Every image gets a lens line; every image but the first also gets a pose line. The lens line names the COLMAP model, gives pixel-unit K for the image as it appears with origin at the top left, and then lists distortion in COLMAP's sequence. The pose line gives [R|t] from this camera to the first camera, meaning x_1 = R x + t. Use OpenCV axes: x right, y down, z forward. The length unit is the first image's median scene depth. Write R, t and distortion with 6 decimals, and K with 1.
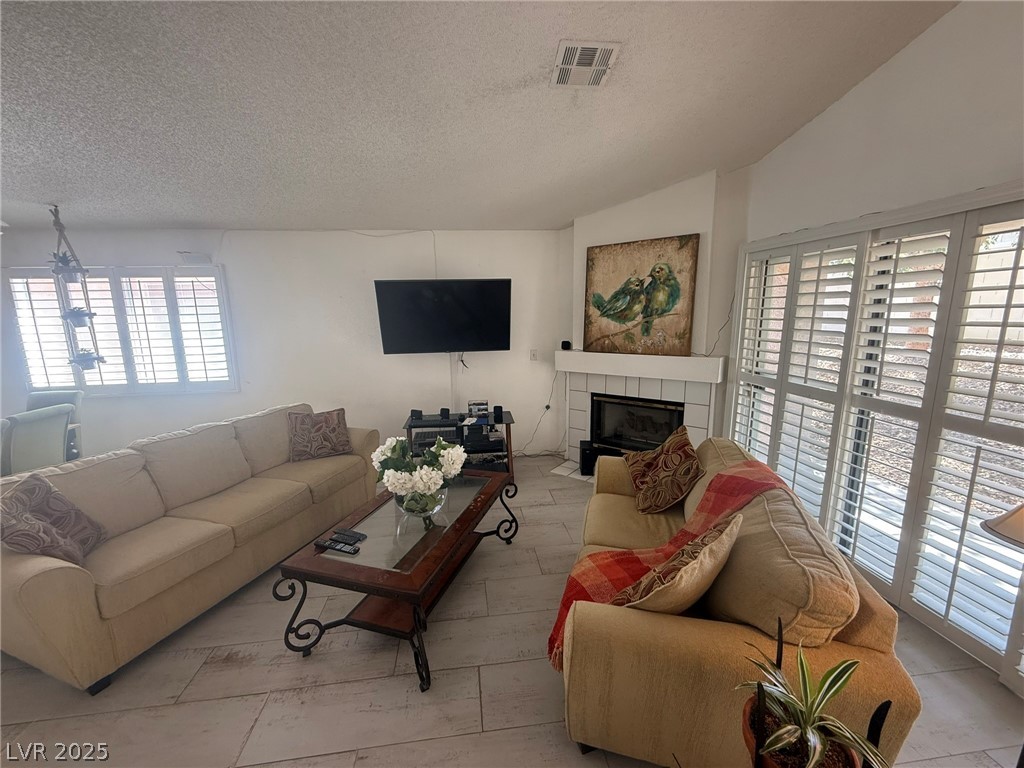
lens RADIAL K [[409.9, 0, 506.4], [0, 409.9, 383.7], [0, 0, 1]] dist [-0.001004, -0.000165]
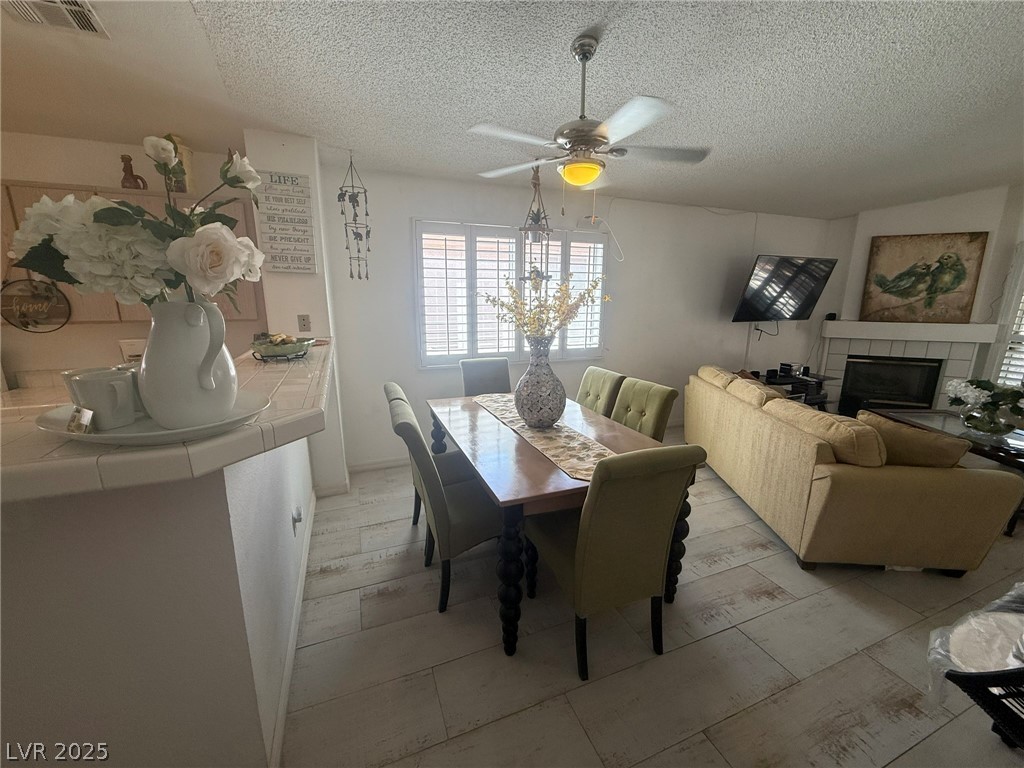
lens RADIAL K [[407.9, 0, 508.6], [0, 407.9, 385.1], [0, 0, 1]] dist [0.000370, -0.000049]
pose [[0.966650, -0.033129, 0.253951, -1.275849], [0.022067, 0.998685, 0.046283, 0.037107], [-0.255150, -0.039135, 0.966109, 0.076983]]
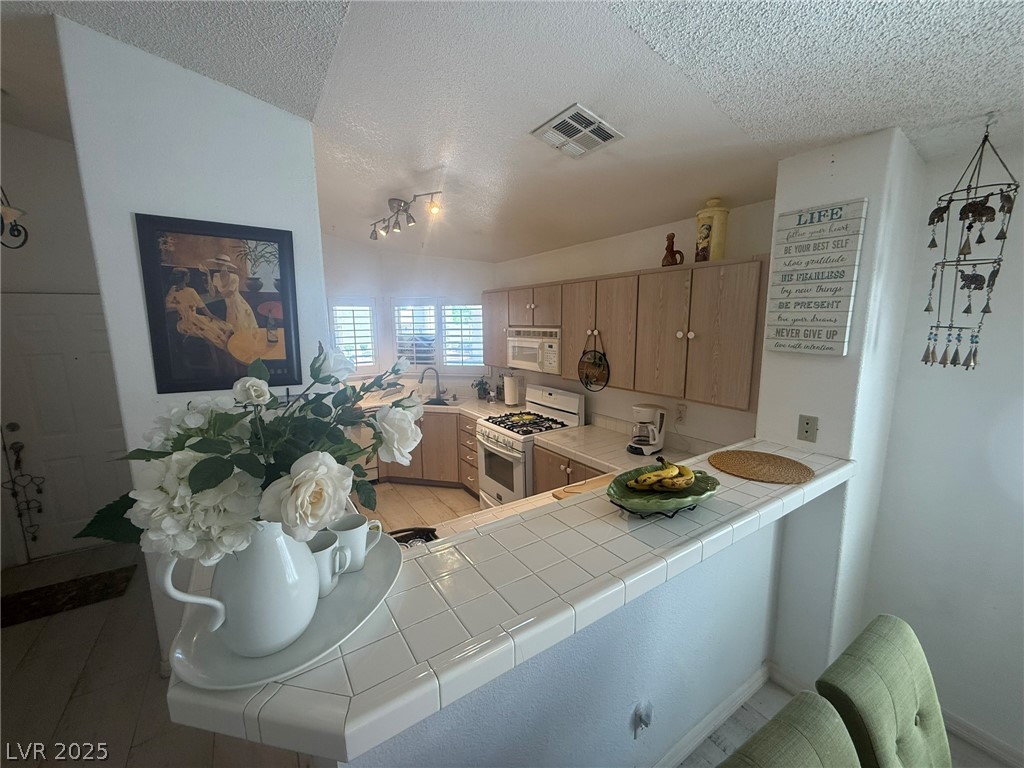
lens RADIAL K [[407.9, 0, 508.6], [0, 407.9, 385.1], [0, 0, 1]] dist [0.000370, -0.000049]
pose [[0.438549, 0.156134, -0.885040, -1.175936], [-0.147171, 0.983976, 0.100662, -0.101576], [0.886575, 0.086107, 0.454500, 0.369766]]
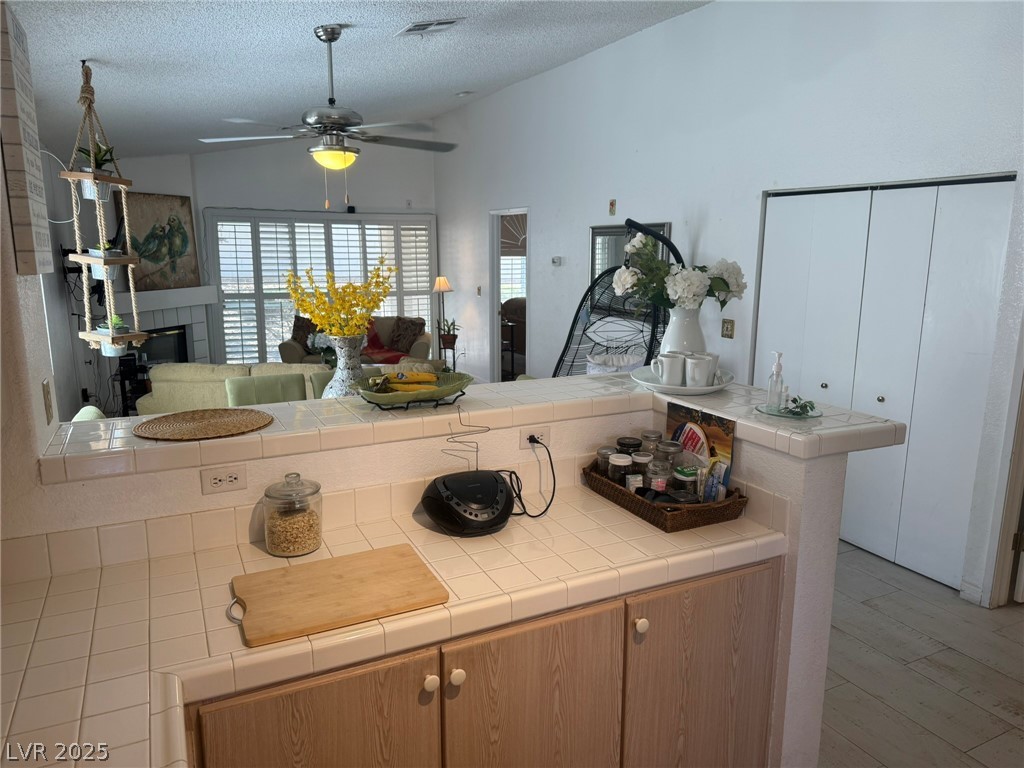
lens RADIAL K [[720.7, 0, 516.5], [0, 720.7, 387.9], [0, 0, 1]] dist [0.080570, -0.162149]
pose [[-0.335287, -0.169427, 0.926756, -2.055379], [0.161064, 0.958906, 0.233576, -0.129693], [-0.928246, 0.227582, -0.294220, 0.761965]]
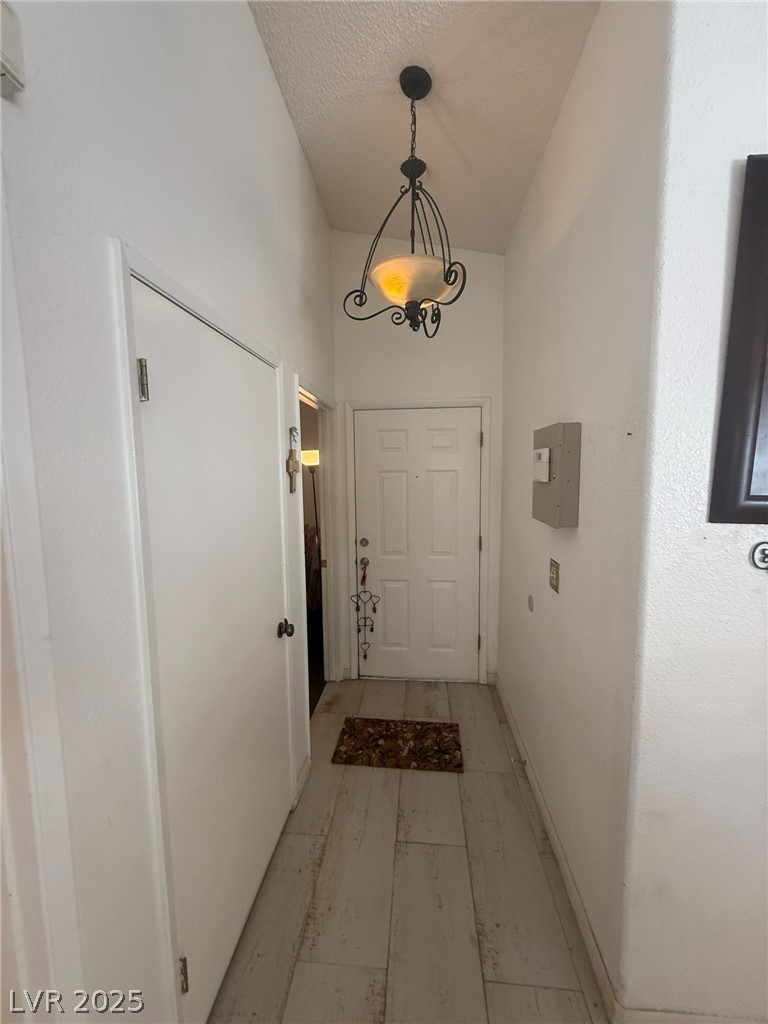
lens RADIAL K [[412.9, 0, 384.0], [0, 412.9, 512.0], [0, 0, 1]] dist [-0.000899, -0.000186]
pose [[-0.209005, 0.127184, -0.969609, -1.539389], [-0.149808, 0.975639, 0.160267, 0.013226], [0.966372, 0.178751, -0.184860, 0.042346]]
